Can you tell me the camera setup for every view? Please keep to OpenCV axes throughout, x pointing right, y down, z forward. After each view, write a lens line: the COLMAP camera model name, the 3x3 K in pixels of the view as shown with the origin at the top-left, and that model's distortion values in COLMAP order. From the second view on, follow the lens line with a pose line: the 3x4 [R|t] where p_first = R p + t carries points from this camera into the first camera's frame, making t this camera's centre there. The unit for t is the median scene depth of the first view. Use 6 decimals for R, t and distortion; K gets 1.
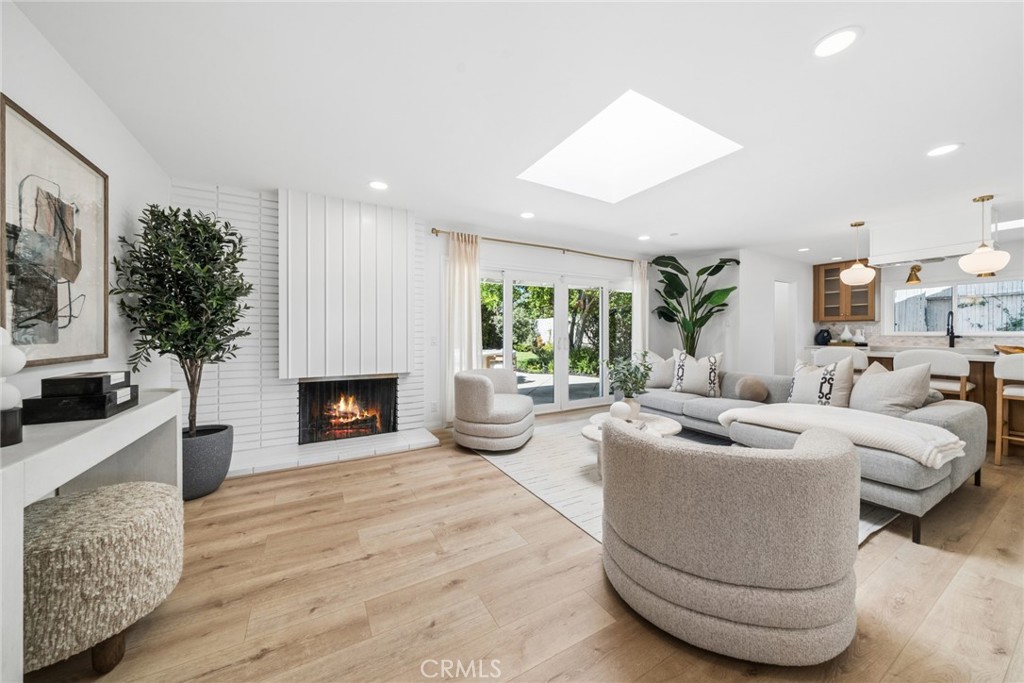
lens RADIAL K [[353.4, 0, 510.0], [0, 353.4, 338.2], [0, 0, 1]] dist [-0.001049, -0.000043]
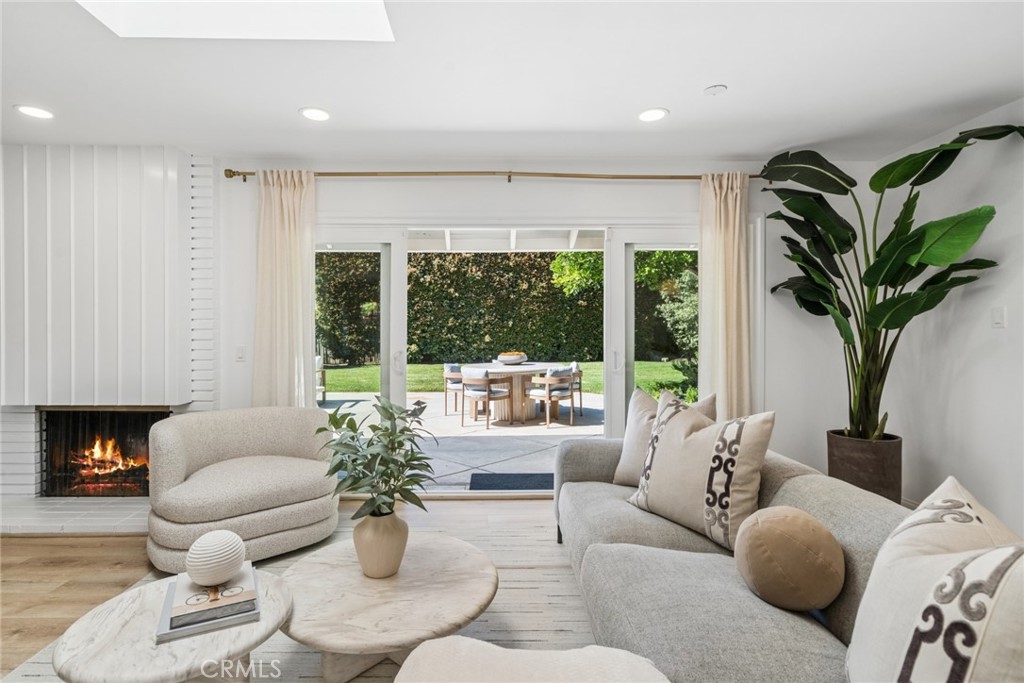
lens RADIAL K [[497.5, 0, 510.6], [0, 497.5, 335.8], [0, 0, 1]] dist [0.002252, 0.000587]
pose [[0.875862, 0.004967, -0.482536, 0.584025], [-0.005639, 0.999984, 0.000059, -0.027334], [0.482529, 0.002670, 0.875876, 0.461658]]
